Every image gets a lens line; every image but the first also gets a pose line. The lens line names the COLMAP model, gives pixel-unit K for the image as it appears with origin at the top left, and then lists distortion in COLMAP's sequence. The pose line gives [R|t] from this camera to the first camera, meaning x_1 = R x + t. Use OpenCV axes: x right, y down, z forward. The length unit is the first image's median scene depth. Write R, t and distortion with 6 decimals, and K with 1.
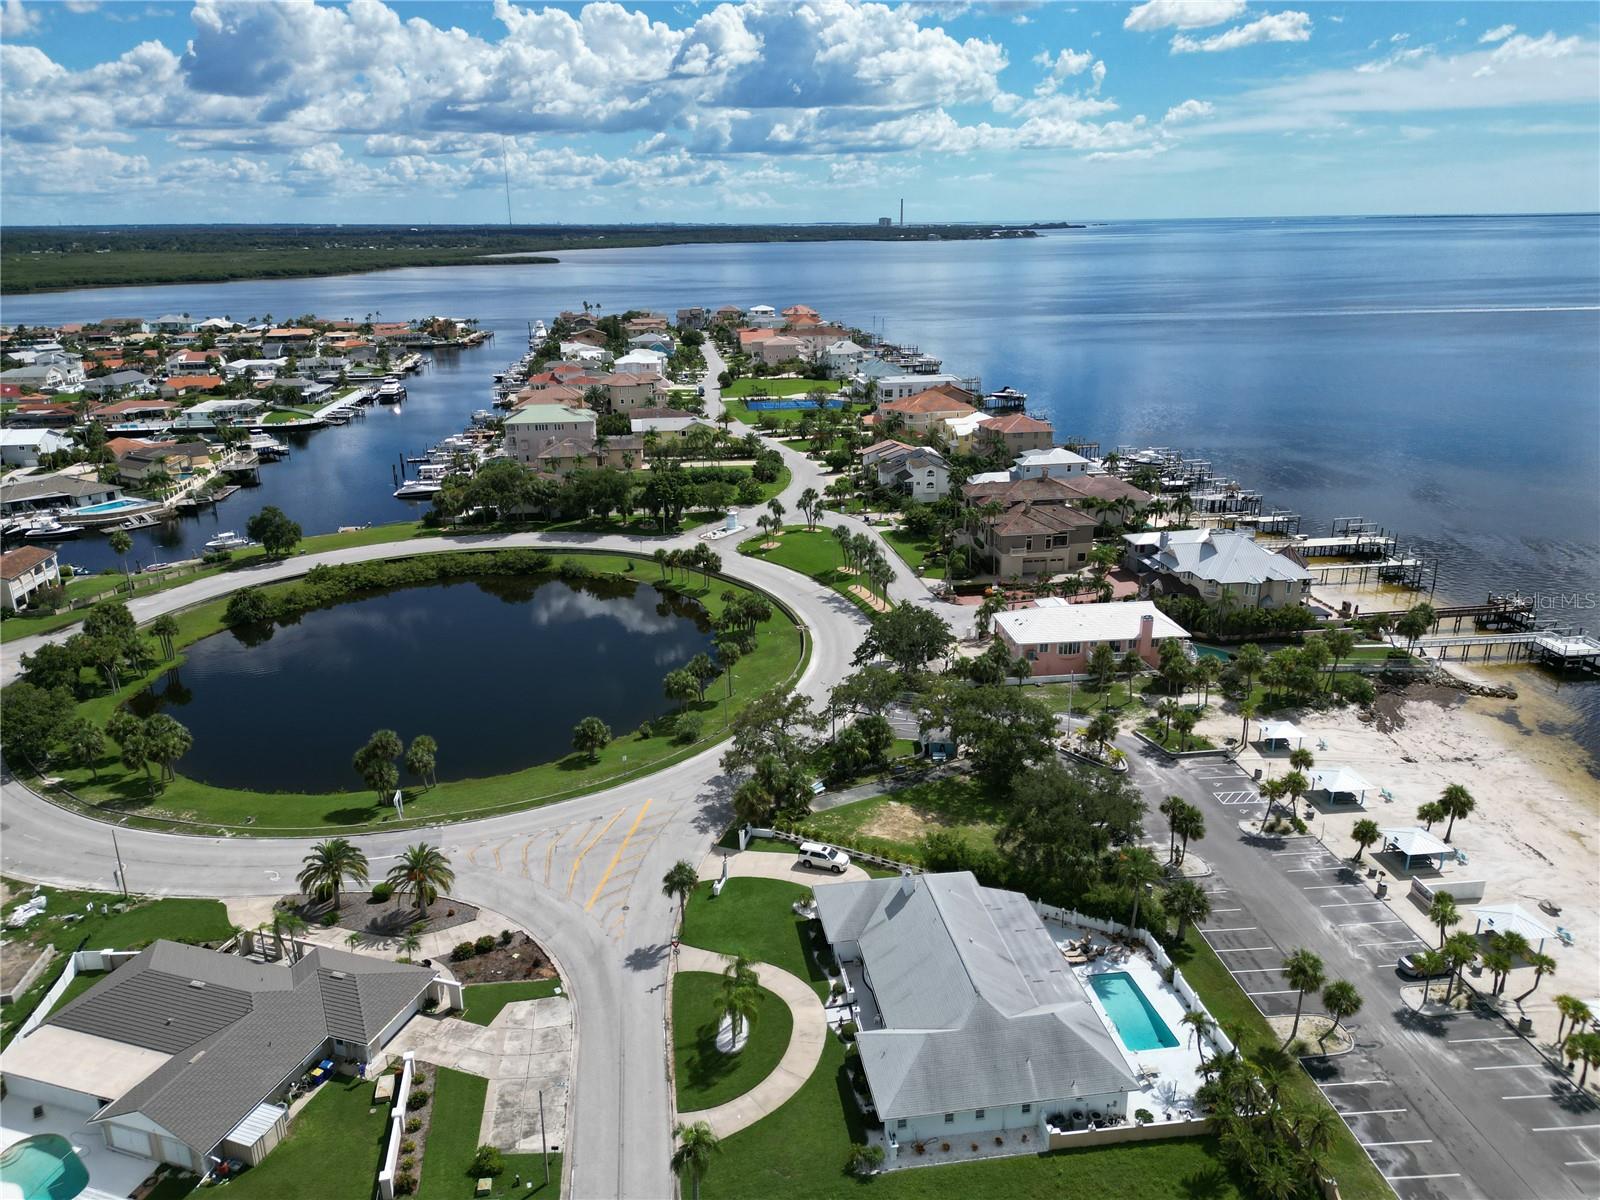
lens RADIAL K [[1114.2, 0, 801.1], [0, 1114.2, 607.0], [0, 0, 1]] dist [0.053195, -0.033570]
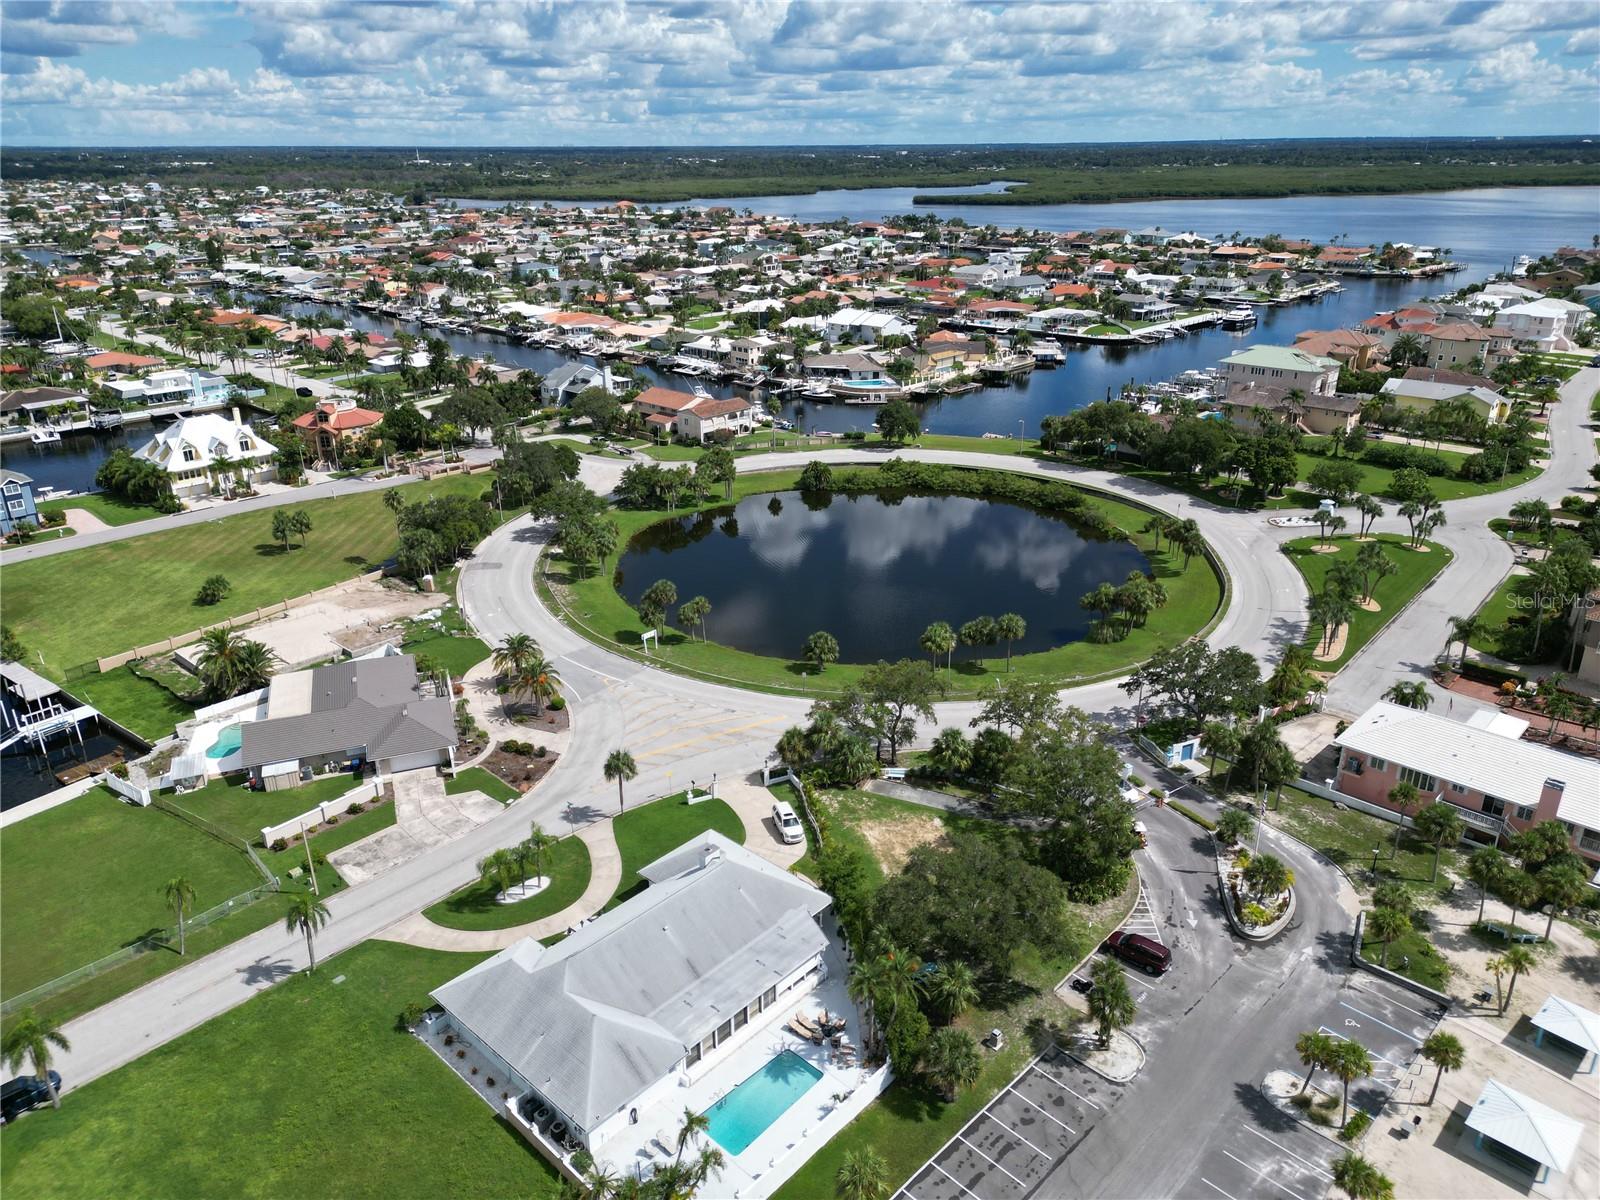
lens RADIAL K [[1114.2, 0, 795.3], [0, 1114.2, 598.3], [0, 0, 1]] dist [0.053195, -0.033570]
pose [[0.627239, 0.298271, -0.719448, 0.363144], [-0.254465, 0.951547, 0.172645, -0.071221], [0.736083, 0.074784, 0.672747, 0.185832]]
